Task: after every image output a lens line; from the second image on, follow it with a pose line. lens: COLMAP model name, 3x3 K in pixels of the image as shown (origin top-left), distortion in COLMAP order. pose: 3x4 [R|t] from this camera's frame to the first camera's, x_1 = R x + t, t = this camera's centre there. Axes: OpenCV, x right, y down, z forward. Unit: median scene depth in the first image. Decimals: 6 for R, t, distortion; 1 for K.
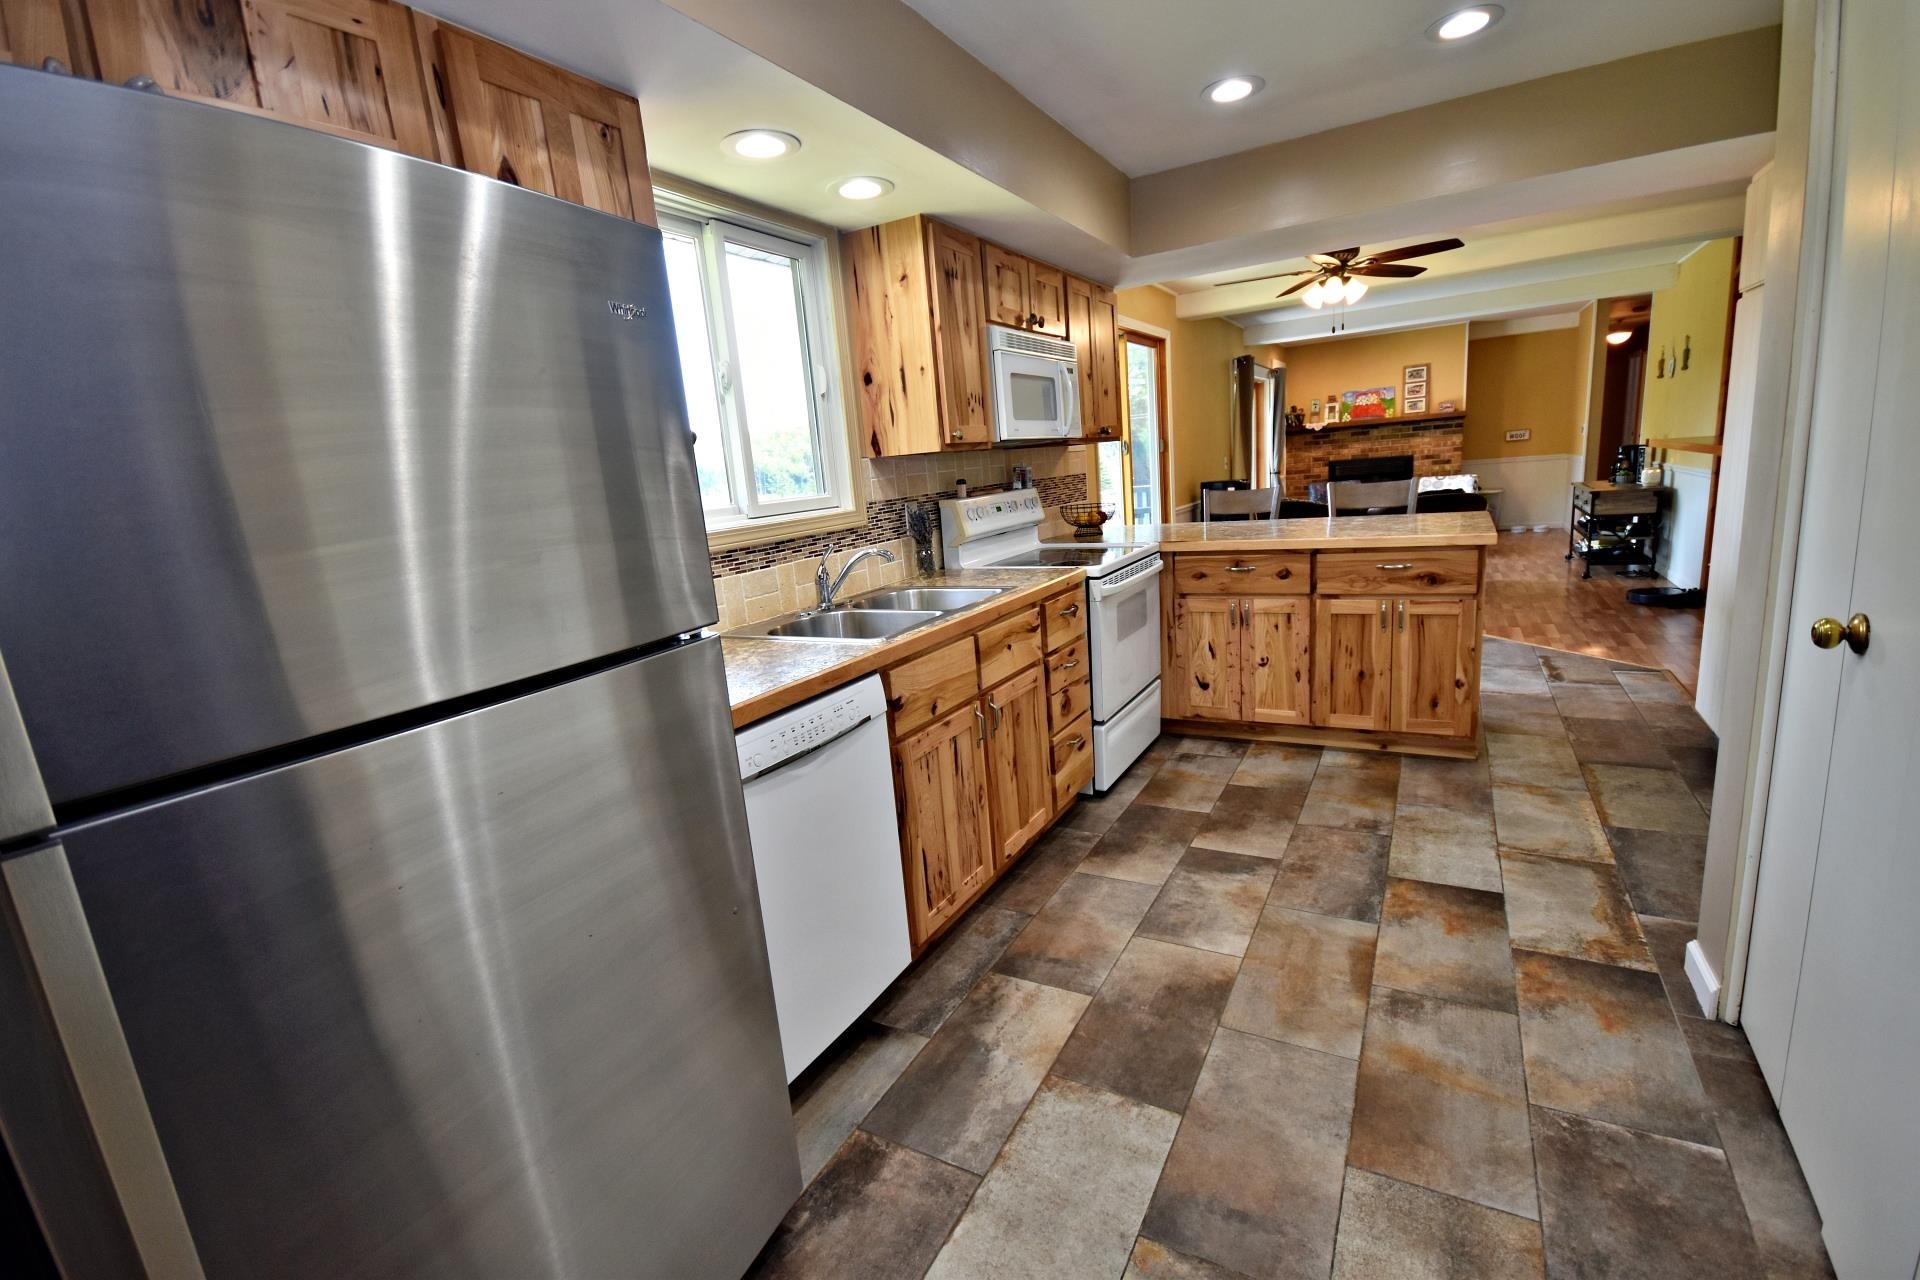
lens RADIAL K [[841.6, 0, 954.5], [0, 841.6, 652.9], [0, 0, 1]] dist [-0.000659, -0.006113]
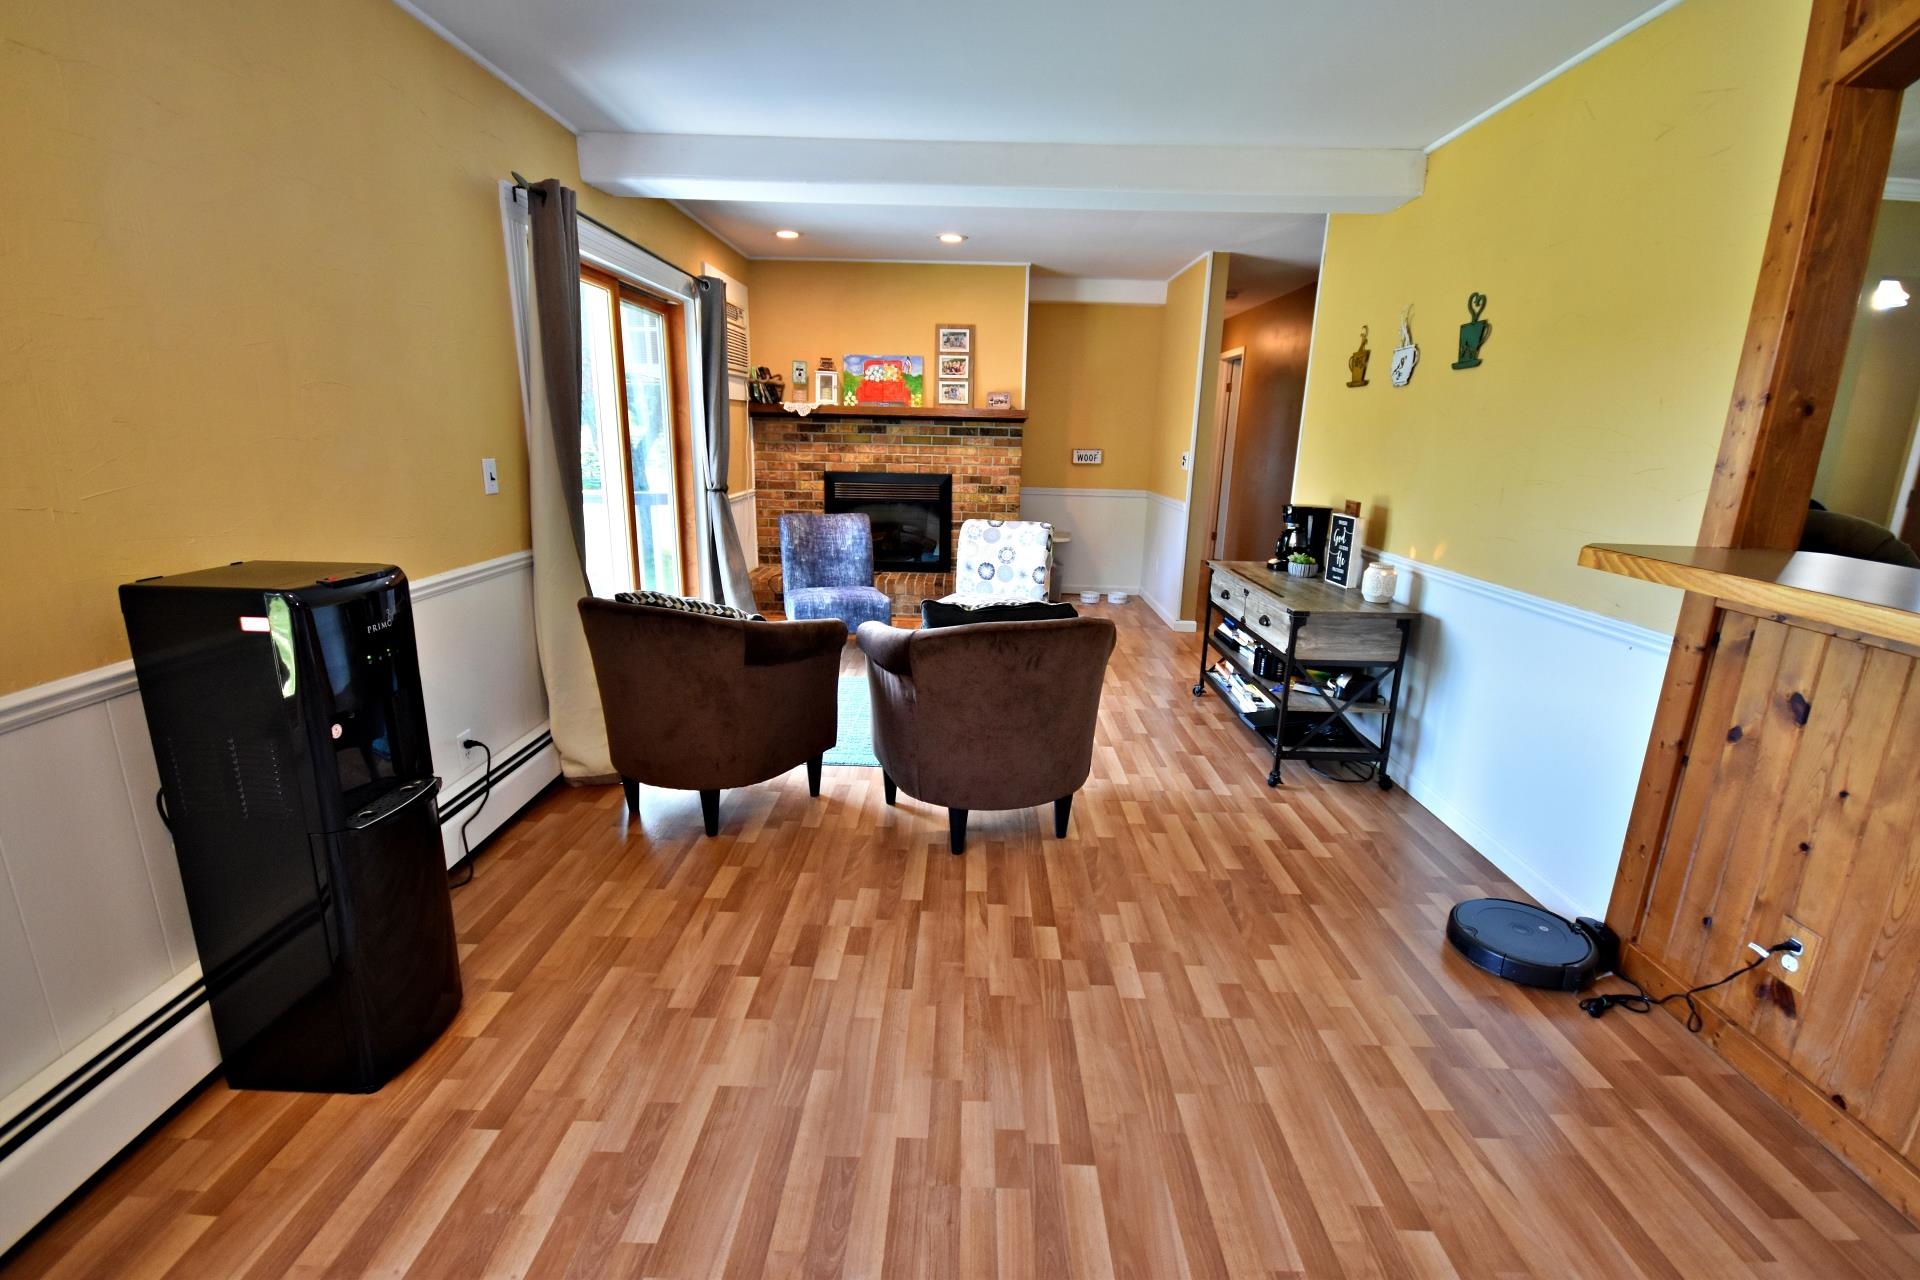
lens RADIAL K [[841.6, 0, 966.6], [0, 841.6, 648.9], [0, 0, 1]] dist [-0.000659, -0.006113]
pose [[0.869987, -0.021309, 0.492613, 0.733915], [0.009885, 0.999619, 0.025784, -0.362402], [-0.492975, -0.017563, 0.869866, 1.346242]]
